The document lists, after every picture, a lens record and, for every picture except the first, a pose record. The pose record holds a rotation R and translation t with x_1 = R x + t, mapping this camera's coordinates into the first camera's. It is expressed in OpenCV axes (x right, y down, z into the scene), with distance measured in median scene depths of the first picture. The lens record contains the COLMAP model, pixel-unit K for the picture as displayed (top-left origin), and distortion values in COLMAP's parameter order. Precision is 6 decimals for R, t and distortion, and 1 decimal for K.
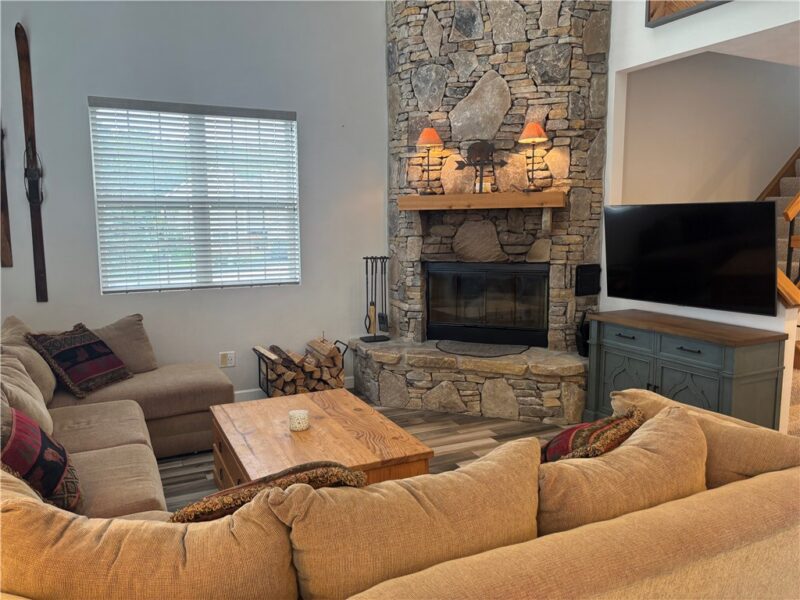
lens RADIAL K [[613.0, 0, 400.0], [0, 613.0, 300.0], [0, 0, 1]] dist [0.060487, -0.083457]
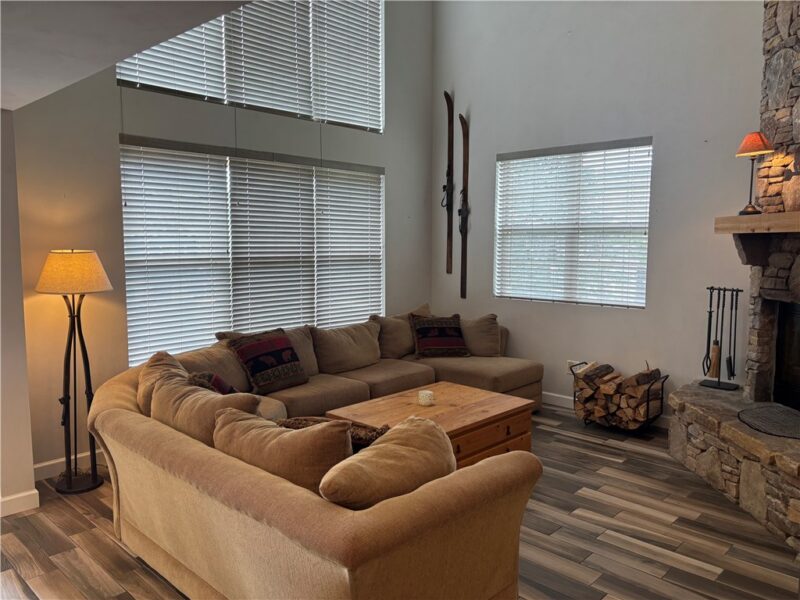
lens RADIAL K [[613.0, 0, 400.0], [0, 613.0, 300.0], [0, 0, 1]] dist [0.060487, -0.083457]
pose [[0.352315, 0.097482, -0.930791, 0.640389], [-0.127940, 0.990240, 0.055282, -0.047491], [0.927095, 0.099609, 0.361348, 0.295567]]
